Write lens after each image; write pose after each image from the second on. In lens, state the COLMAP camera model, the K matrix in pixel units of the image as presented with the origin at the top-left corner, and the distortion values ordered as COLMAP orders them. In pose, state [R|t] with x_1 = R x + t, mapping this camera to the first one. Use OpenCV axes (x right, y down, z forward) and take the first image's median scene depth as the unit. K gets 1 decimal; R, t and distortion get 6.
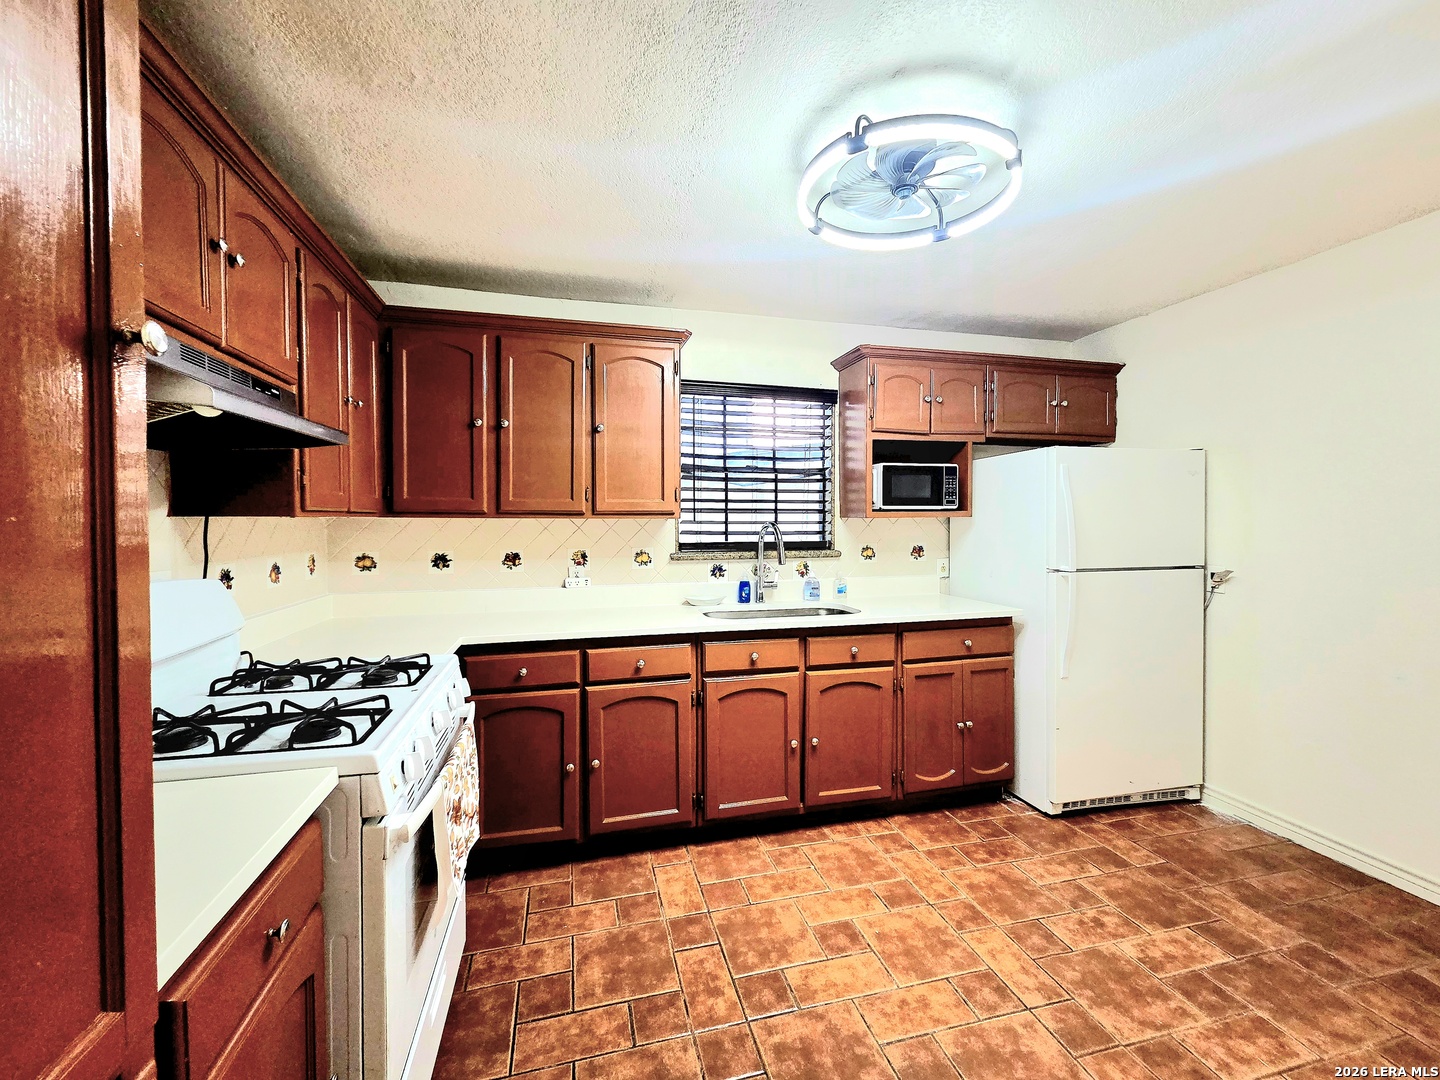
lens RADIAL K [[588.9, 0, 718.9], [0, 588.9, 530.9], [0, 0, 1]] dist [0.006346, -0.002330]
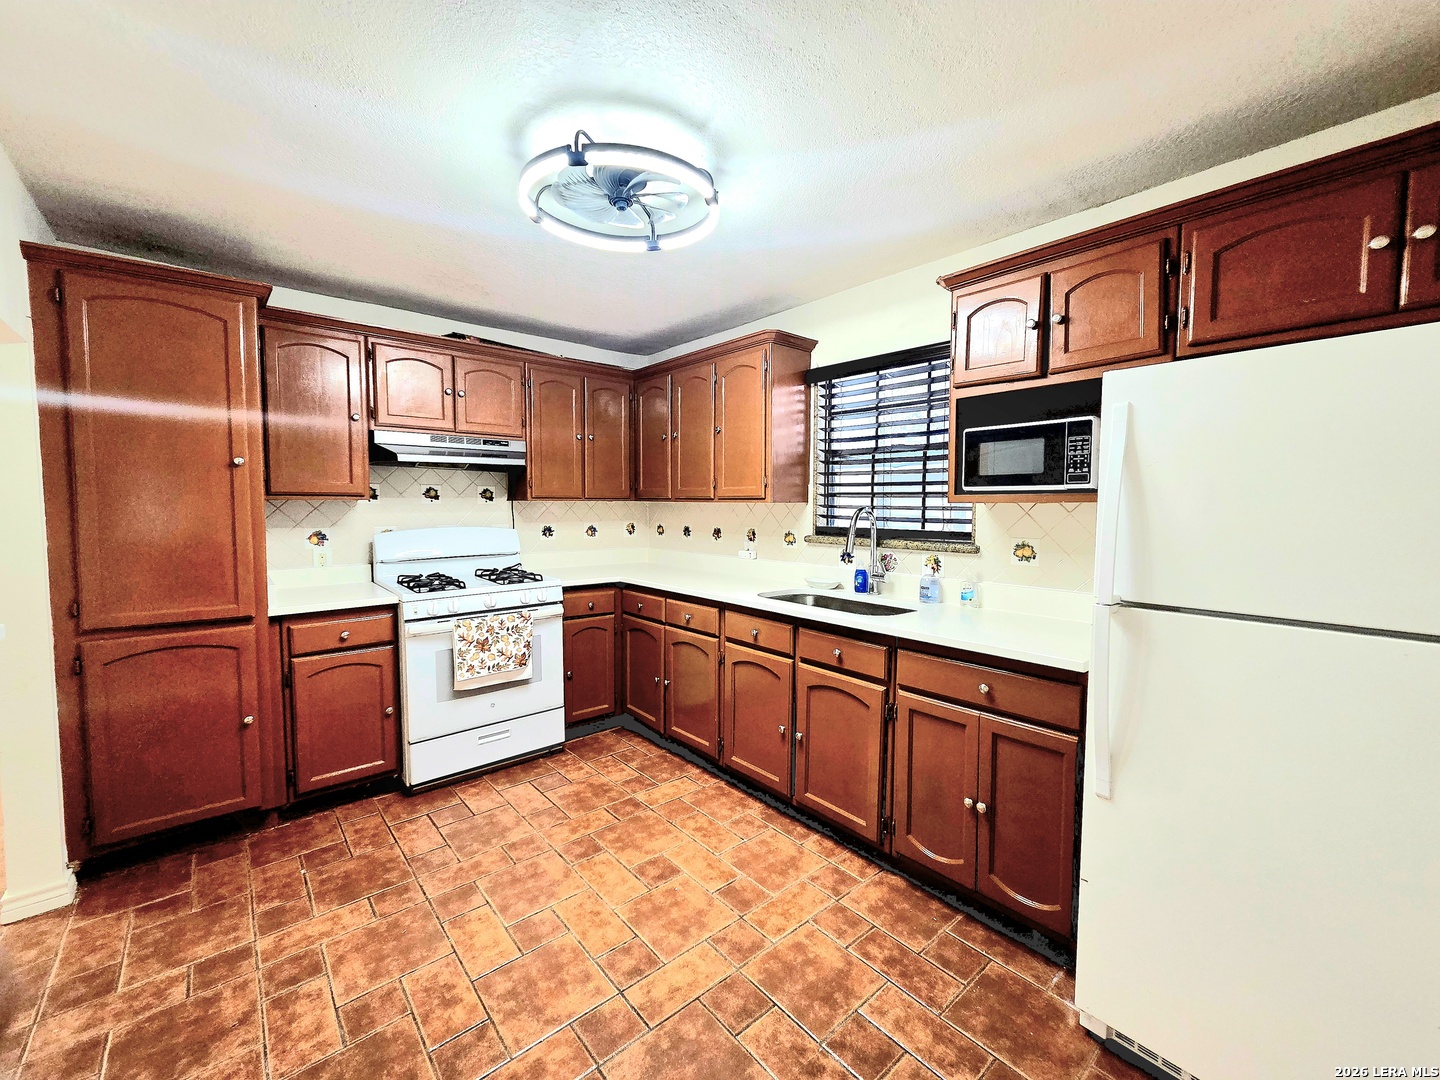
lens RADIAL K [[588.9, 0, 720.4], [0, 588.9, 536.4], [0, 0, 1]] dist [0.006346, -0.002330]
pose [[0.442572, 0.054334, -0.895085, 0.934930], [-0.023932, 0.998523, 0.048780, -0.010190], [0.896413, -0.000168, 0.443219, 0.455559]]
